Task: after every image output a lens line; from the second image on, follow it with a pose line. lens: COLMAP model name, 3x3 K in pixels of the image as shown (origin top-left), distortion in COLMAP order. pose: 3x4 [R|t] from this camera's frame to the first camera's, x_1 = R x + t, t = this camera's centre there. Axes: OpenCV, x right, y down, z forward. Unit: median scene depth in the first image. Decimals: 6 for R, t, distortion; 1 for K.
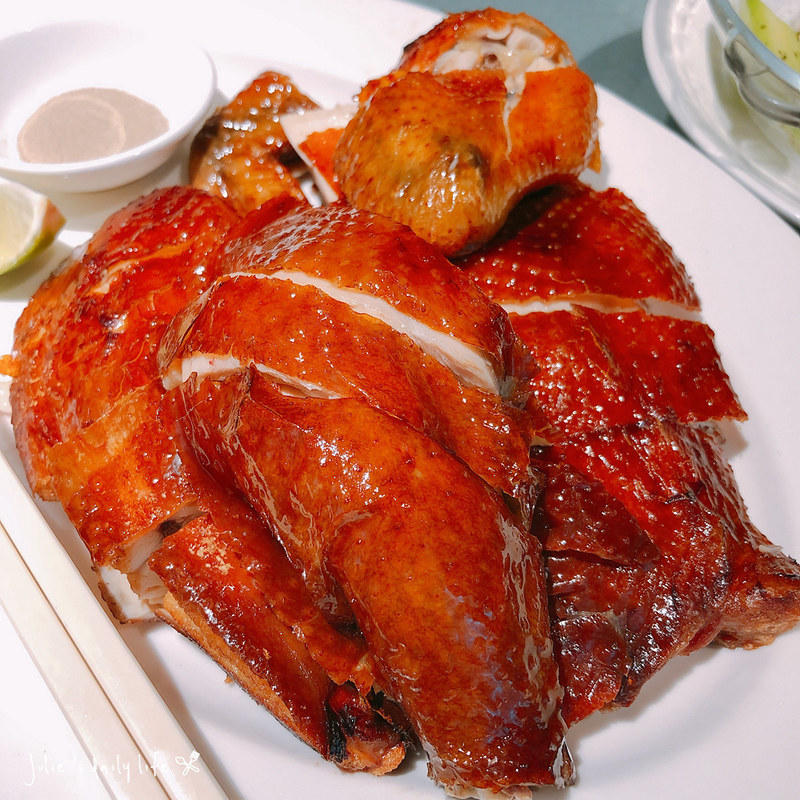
lens RADIAL K [[980.0, 0, 400.0], [0, 980.0, 400.0], [0, 0, 1]] dist [-0.013131, -0.064145]
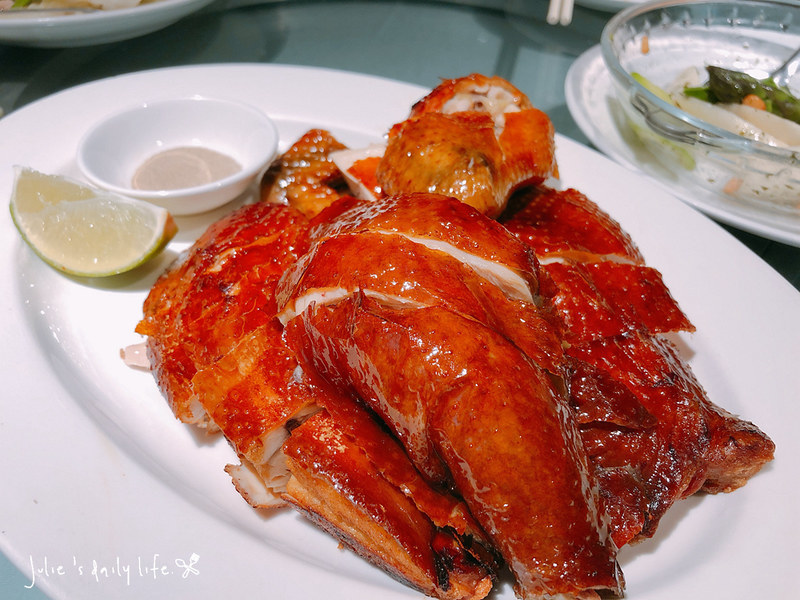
lens RADIAL K [[731.8, 0, 400.0], [0, 731.8, 300.0], [0, 0, 1]] dist [-0.008736, -0.013222]
pose [[0.995500, -0.056354, 0.076187, -0.149312], [0.068814, 0.982634, -0.172321, 0.136401], [-0.065153, 0.176788, 0.982090, 0.001398]]
